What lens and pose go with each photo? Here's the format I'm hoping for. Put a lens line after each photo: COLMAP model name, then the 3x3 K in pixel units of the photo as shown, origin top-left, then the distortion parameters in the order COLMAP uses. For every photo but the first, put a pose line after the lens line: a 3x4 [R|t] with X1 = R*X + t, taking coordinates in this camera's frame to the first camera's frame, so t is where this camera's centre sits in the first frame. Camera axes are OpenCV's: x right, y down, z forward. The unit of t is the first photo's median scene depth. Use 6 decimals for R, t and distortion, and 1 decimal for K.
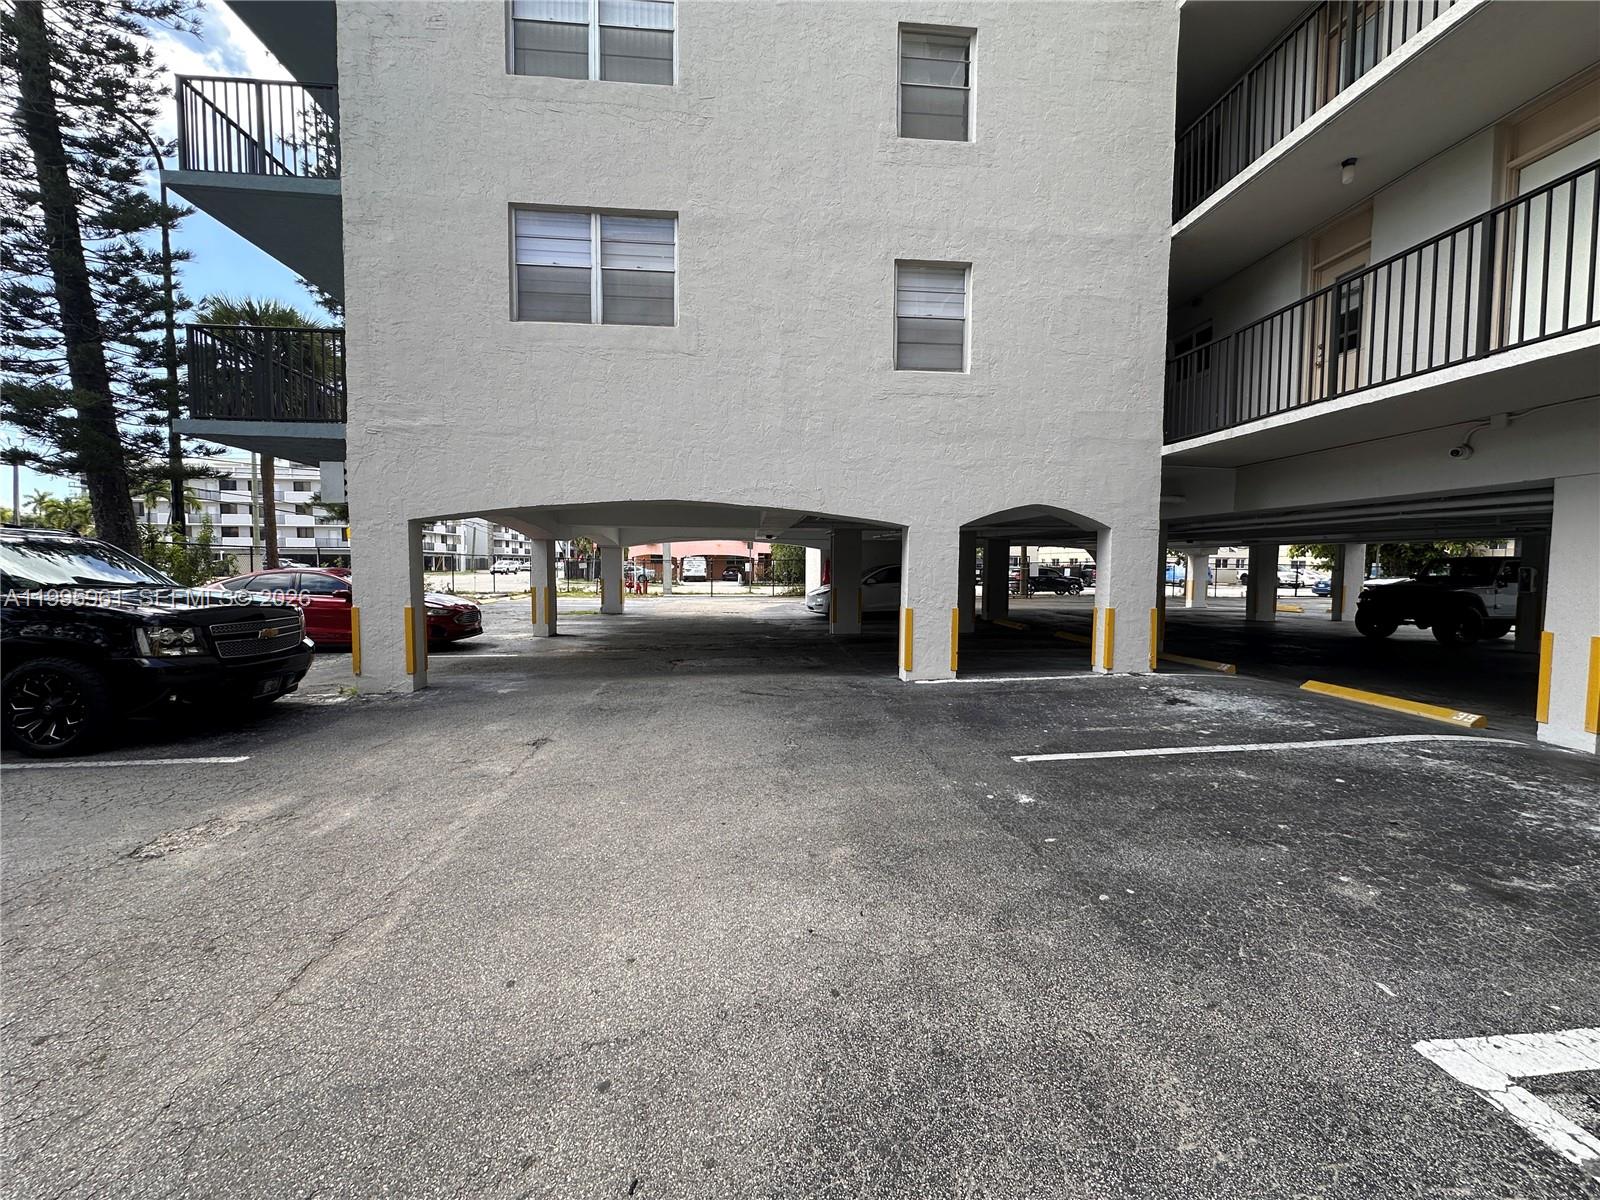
lens RADIAL K [[637.0, 0, 798.0], [0, 637.0, 599.4], [0, 0, 1]] dist [-0.004222, 0.000910]
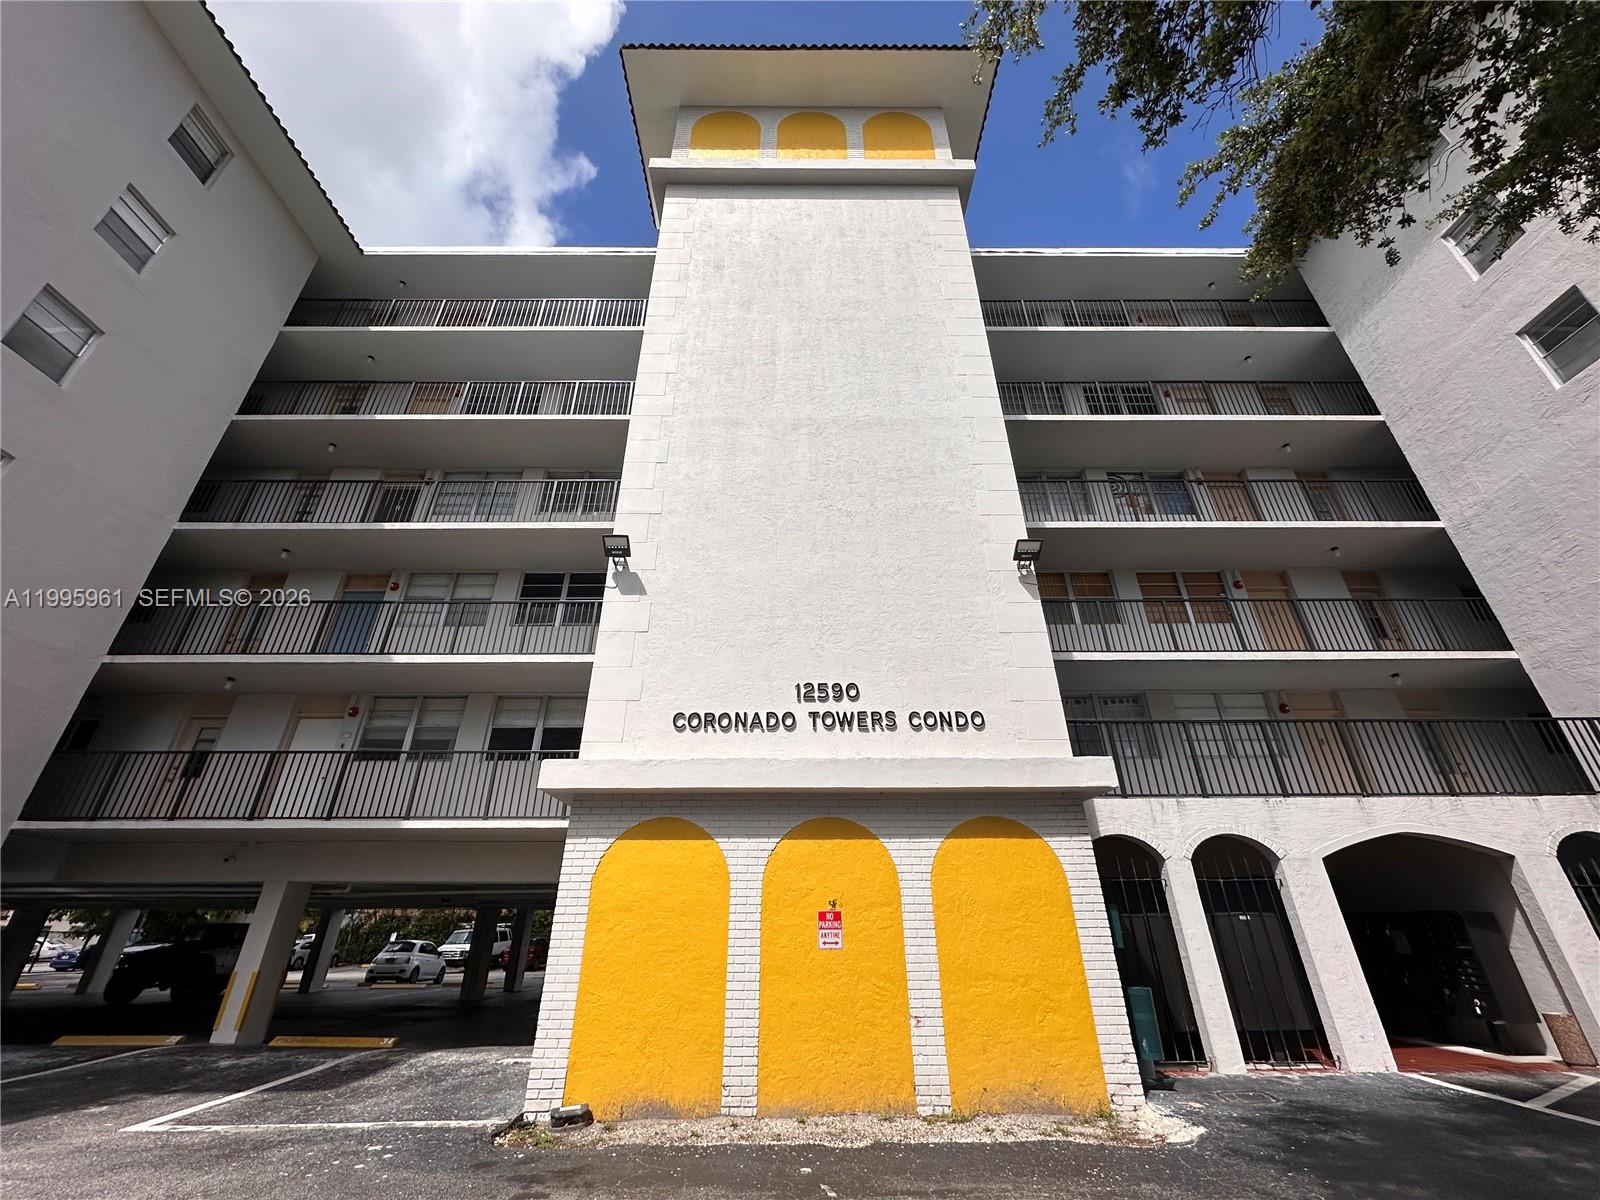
lens RADIAL K [[637.0, 0, 798.0], [0, 637.0, 599.4], [0, 0, 1]] dist [-0.004222, 0.000910]
pose [[0.082770, 0.453327, 0.887493, -0.531582], [0.062908, 0.886396, -0.458634, 0.027934], [-0.994581, 0.093791, 0.044849, -0.532324]]
